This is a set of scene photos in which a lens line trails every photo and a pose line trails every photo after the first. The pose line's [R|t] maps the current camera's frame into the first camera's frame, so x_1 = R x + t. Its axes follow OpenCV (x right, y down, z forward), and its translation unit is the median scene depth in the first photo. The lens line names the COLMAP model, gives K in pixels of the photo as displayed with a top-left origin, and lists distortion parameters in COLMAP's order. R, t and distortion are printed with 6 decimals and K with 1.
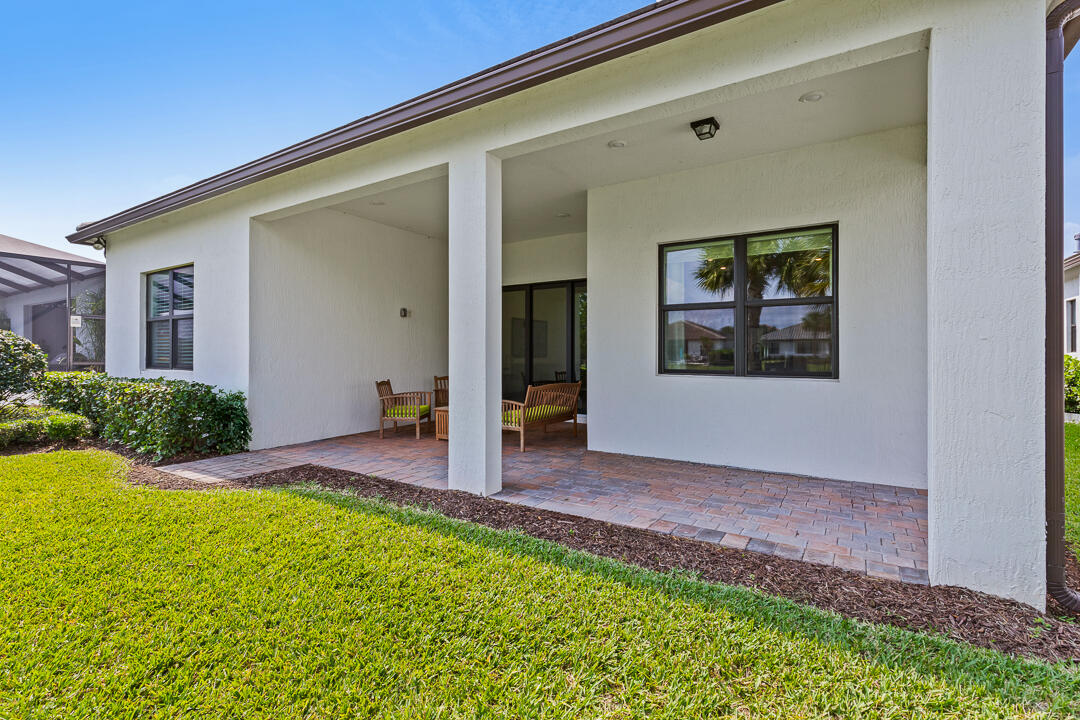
lens RADIAL K [[488.0, 0, 540.0], [0, 488.0, 360.0], [0, 0, 1]] dist [0.000361, -0.000136]
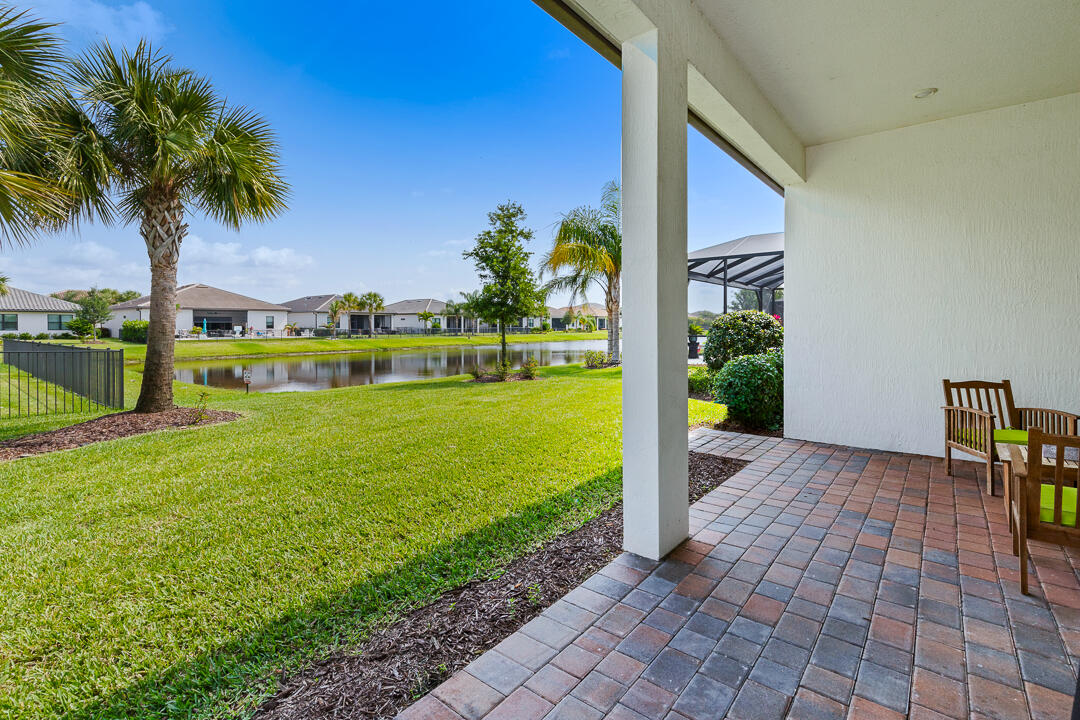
lens RADIAL K [[500.3, 0, 533.0], [0, 500.3, 321.6], [0, 0, 1]] dist [0.001509, -0.000746]
pose [[-0.128990, -0.007942, -0.991614, 0.569348], [-0.010479, 0.999923, -0.006646, -0.030024], [0.991591, 0.009534, -0.129063, 0.911350]]
